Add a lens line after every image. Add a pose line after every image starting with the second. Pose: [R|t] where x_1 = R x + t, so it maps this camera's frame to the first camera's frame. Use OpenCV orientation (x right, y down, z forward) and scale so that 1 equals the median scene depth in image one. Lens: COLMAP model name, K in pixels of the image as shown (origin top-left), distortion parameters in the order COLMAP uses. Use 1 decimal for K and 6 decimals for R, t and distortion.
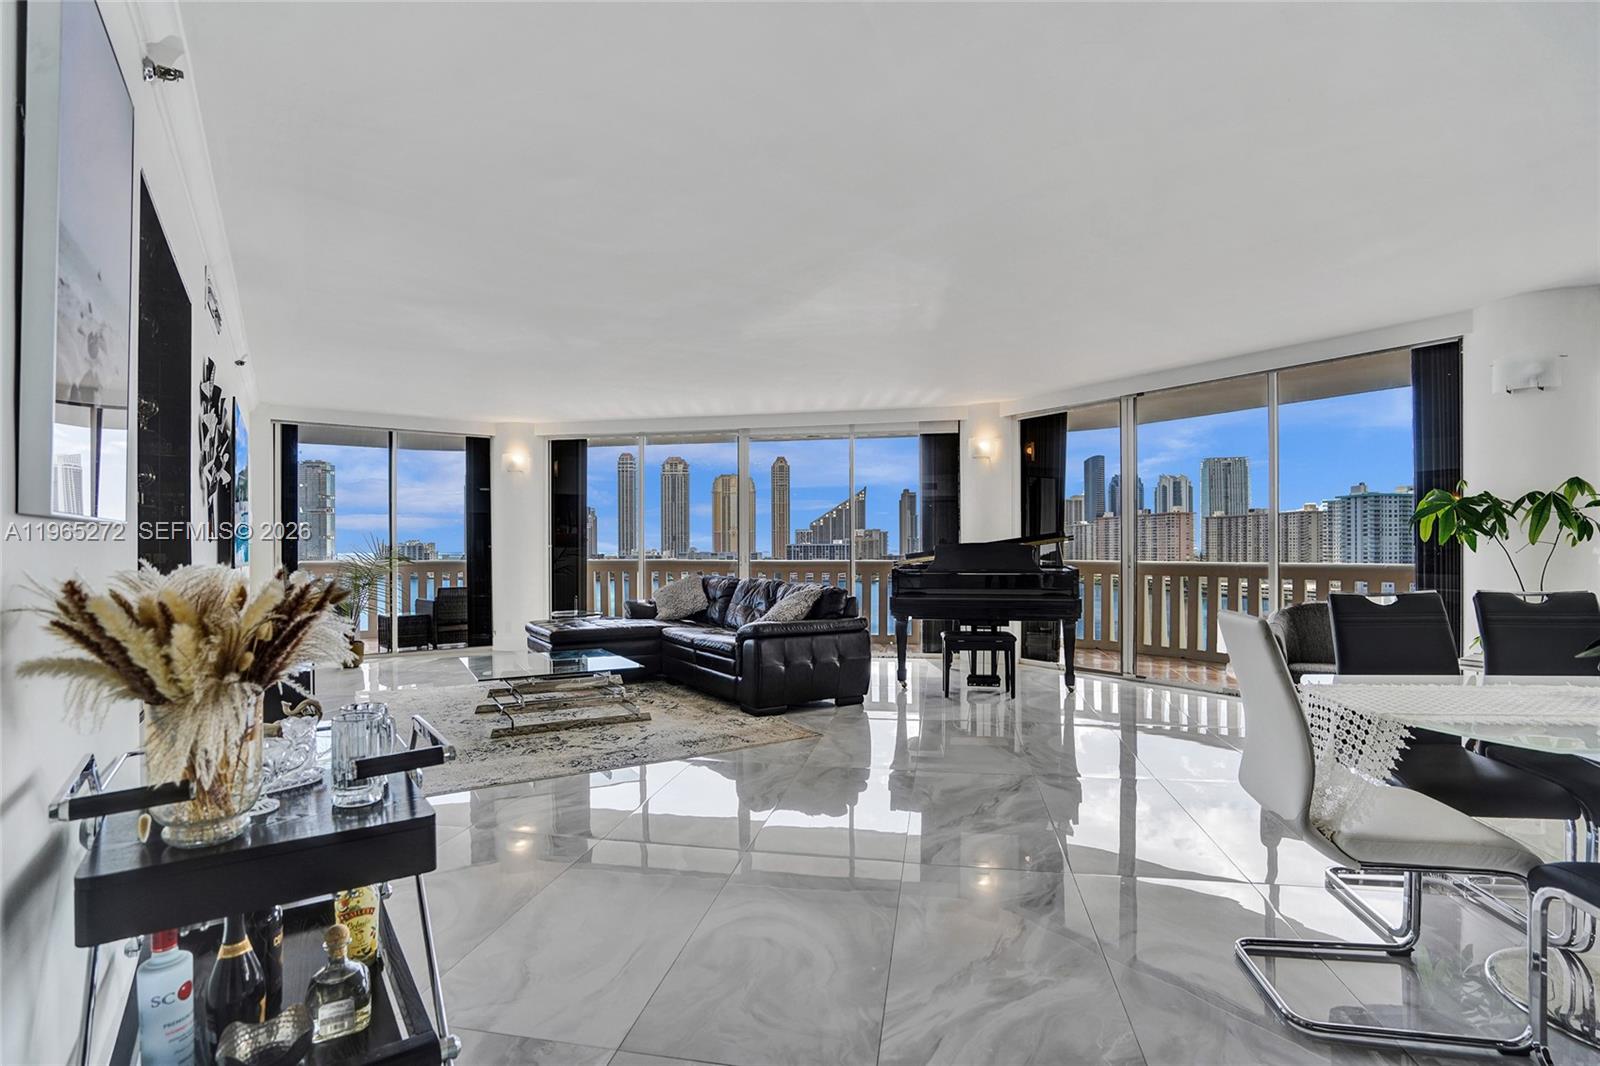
lens RADIAL K [[756.8, 0, 802.6], [0, 756.8, 548.4], [0, 0, 1]] dist [-0.045151, 0.000466]
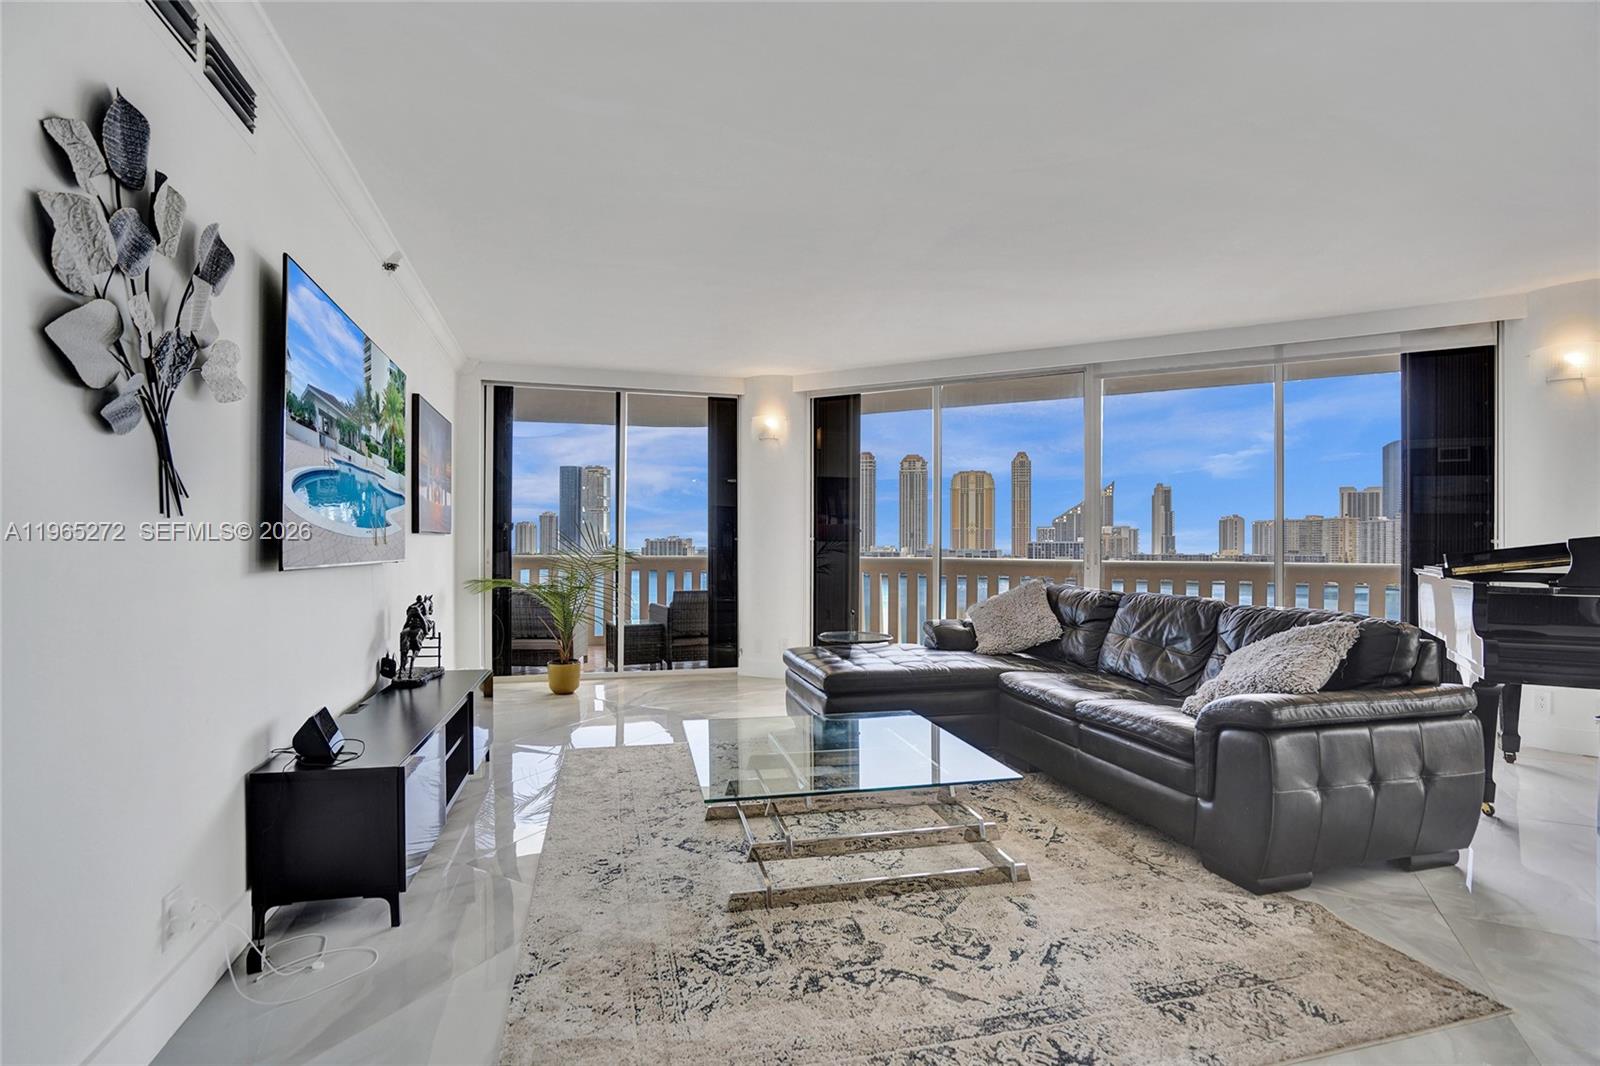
lens RADIAL K [[756.8, 0, 814.8], [0, 756.8, 542.6], [0, 0, 1]] dist [-0.045151, 0.000466]
pose [[0.956742, 0.006554, -0.290864, -0.121724], [-0.007773, 0.999965, -0.003034, 0.003343], [0.290834, 0.005164, 0.956759, 0.300990]]
